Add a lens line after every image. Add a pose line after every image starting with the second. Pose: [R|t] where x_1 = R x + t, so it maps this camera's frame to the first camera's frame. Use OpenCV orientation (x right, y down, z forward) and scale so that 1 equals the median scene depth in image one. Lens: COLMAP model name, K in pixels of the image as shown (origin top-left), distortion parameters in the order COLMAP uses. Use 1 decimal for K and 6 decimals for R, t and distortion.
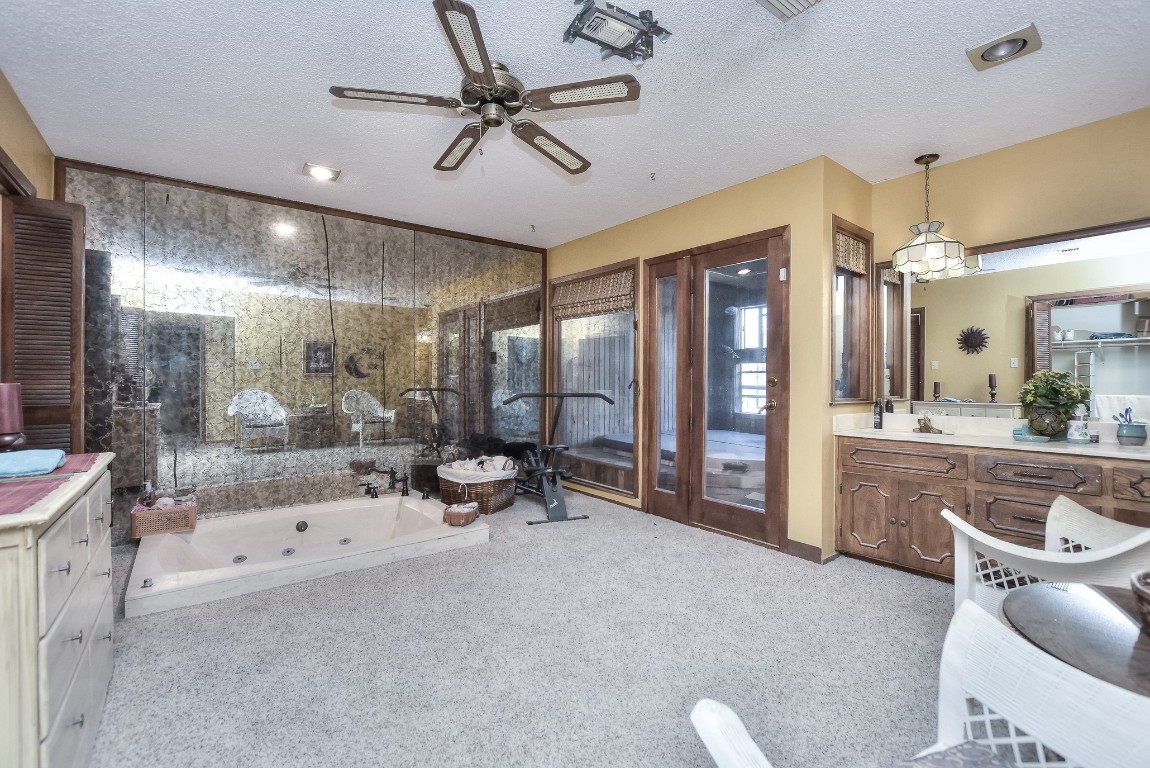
lens RADIAL K [[512.1, 0, 575.0], [0, 512.1, 384.0], [0, 0, 1]] dist [-0.000622, -0.000042]
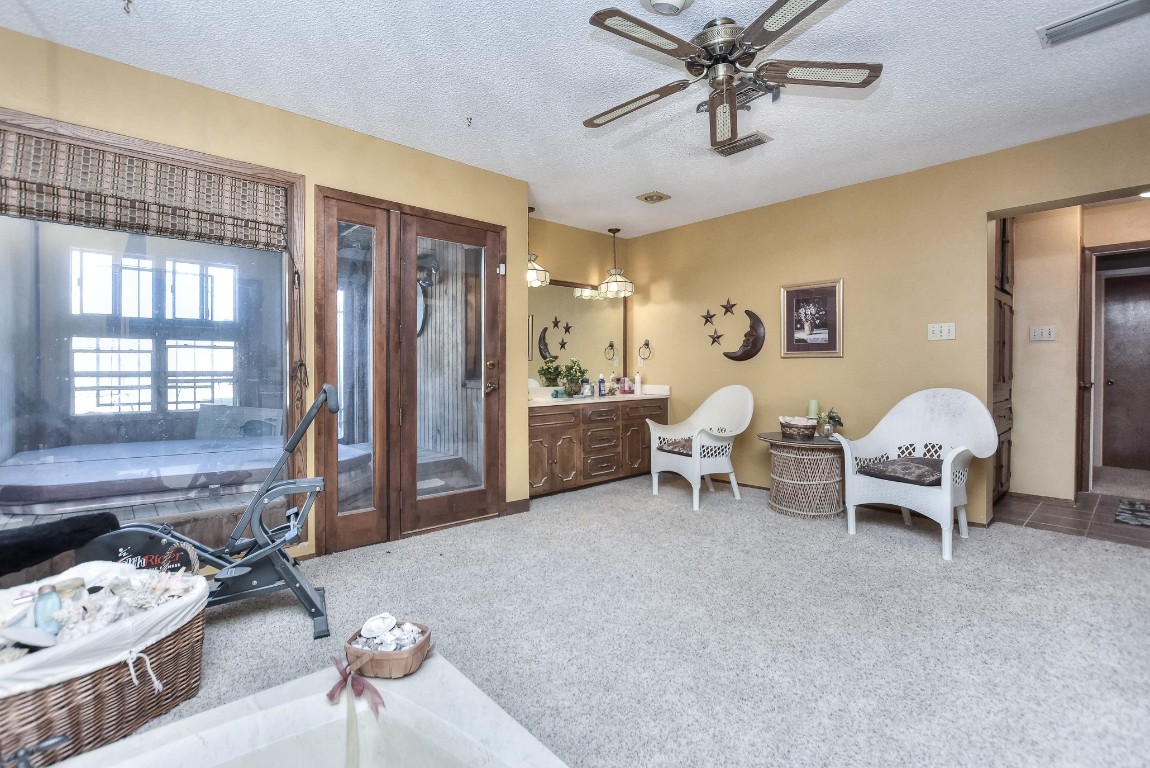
lens RADIAL K [[529.7, 0, 574.5], [0, 529.7, 373.4], [0, 0, 1]] dist [-0.001334, 0.000535]
pose [[-0.053978, -0.015740, 0.998418, -0.735570], [0.006860, 0.999846, 0.016133, -0.003047], [-0.998519, 0.007720, -0.053861, 0.874747]]
